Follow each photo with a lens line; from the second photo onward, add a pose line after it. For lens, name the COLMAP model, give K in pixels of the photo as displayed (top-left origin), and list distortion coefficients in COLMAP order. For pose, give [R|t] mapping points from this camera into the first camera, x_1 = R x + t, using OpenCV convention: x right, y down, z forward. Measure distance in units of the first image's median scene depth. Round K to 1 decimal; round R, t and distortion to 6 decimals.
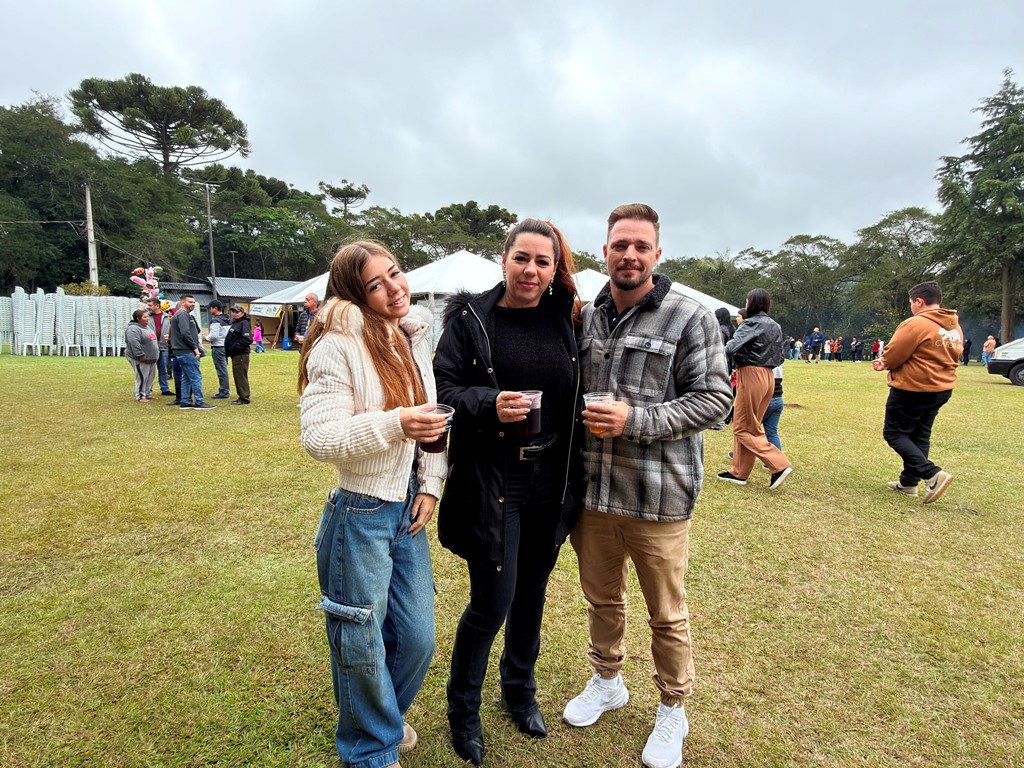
lens RADIAL K [[563.6, 0, 510.6], [0, 563.6, 382.8], [0, 0, 1]] dist [0.009058, 0.003692]
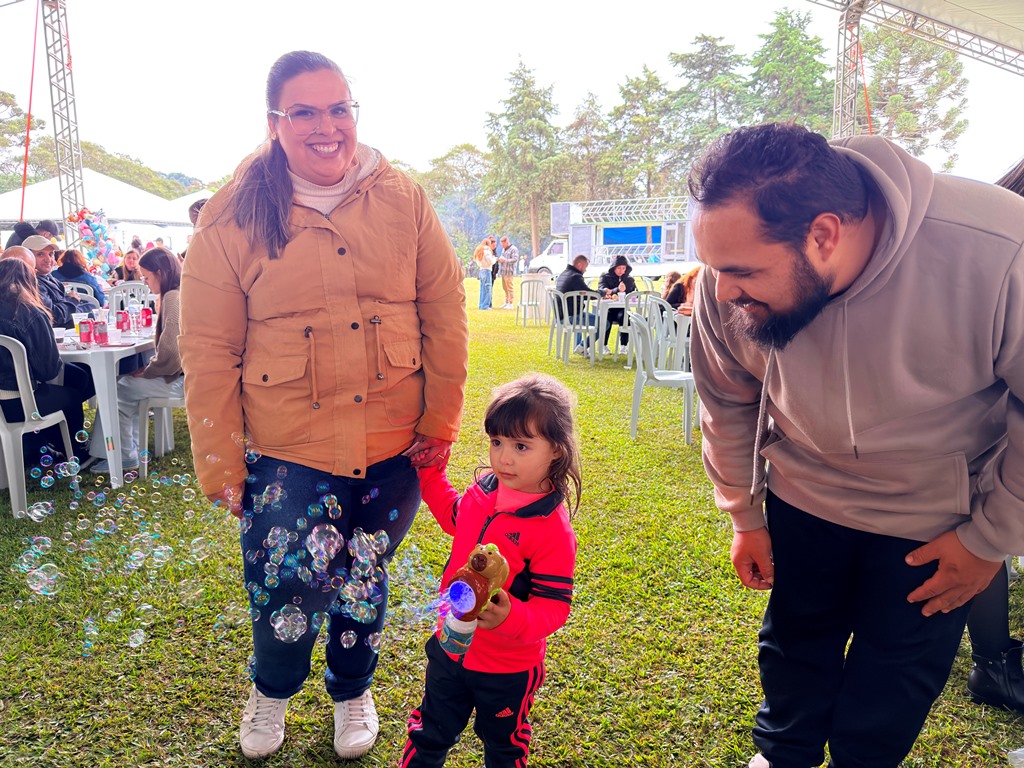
lens RADIAL K [[732.7, 0, 507.2], [0, 732.7, 387.2], [0, 0, 1]] dist [0.042104, 0.000397]
pose [[0.782168, -0.129919, 0.609372, -0.159662], [0.077648, 0.990720, 0.111558, 0.015986], [-0.618210, -0.039941, 0.784998, -0.189849]]
